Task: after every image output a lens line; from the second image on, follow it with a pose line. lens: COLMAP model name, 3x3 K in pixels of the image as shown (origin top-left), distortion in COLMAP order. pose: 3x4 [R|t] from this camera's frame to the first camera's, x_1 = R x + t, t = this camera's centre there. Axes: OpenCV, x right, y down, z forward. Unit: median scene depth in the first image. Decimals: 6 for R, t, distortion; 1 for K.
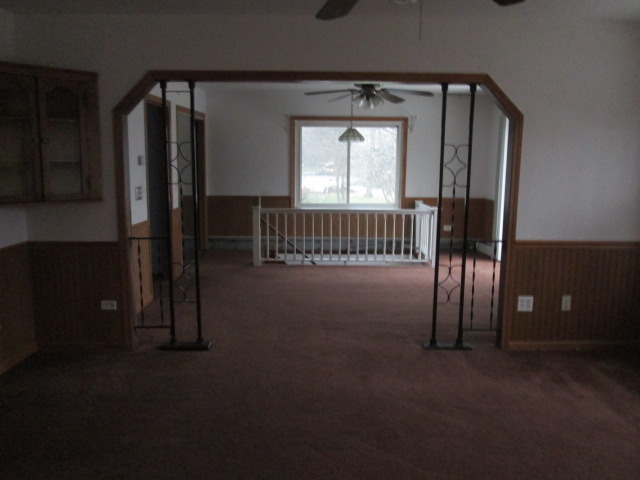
lens RADIAL K [[524.6, 0, 320.8], [0, 524.6, 241.9], [0, 0, 1]] dist [-0.031616, -0.004487]
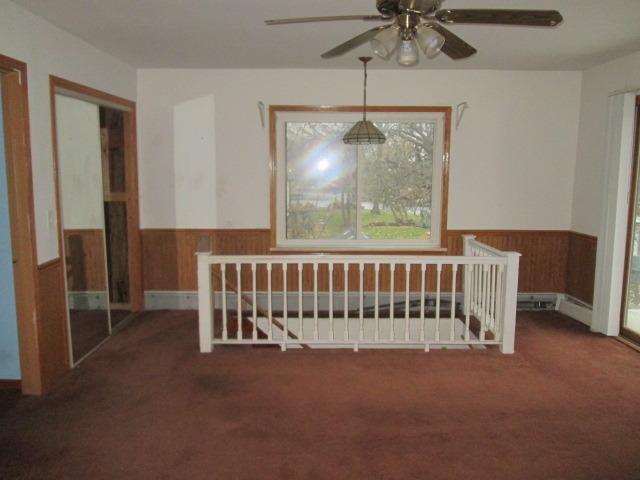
lens RADIAL K [[524.6, 0, 318.5], [0, 524.6, 241.2], [0, 0, 1]] dist [-0.031616, -0.004487]
pose [[0.999877, -0.002805, -0.015413, 0.011891], [0.002334, 0.999533, -0.030461, -0.053249], [0.015491, 0.030421, 0.999417, 0.358804]]
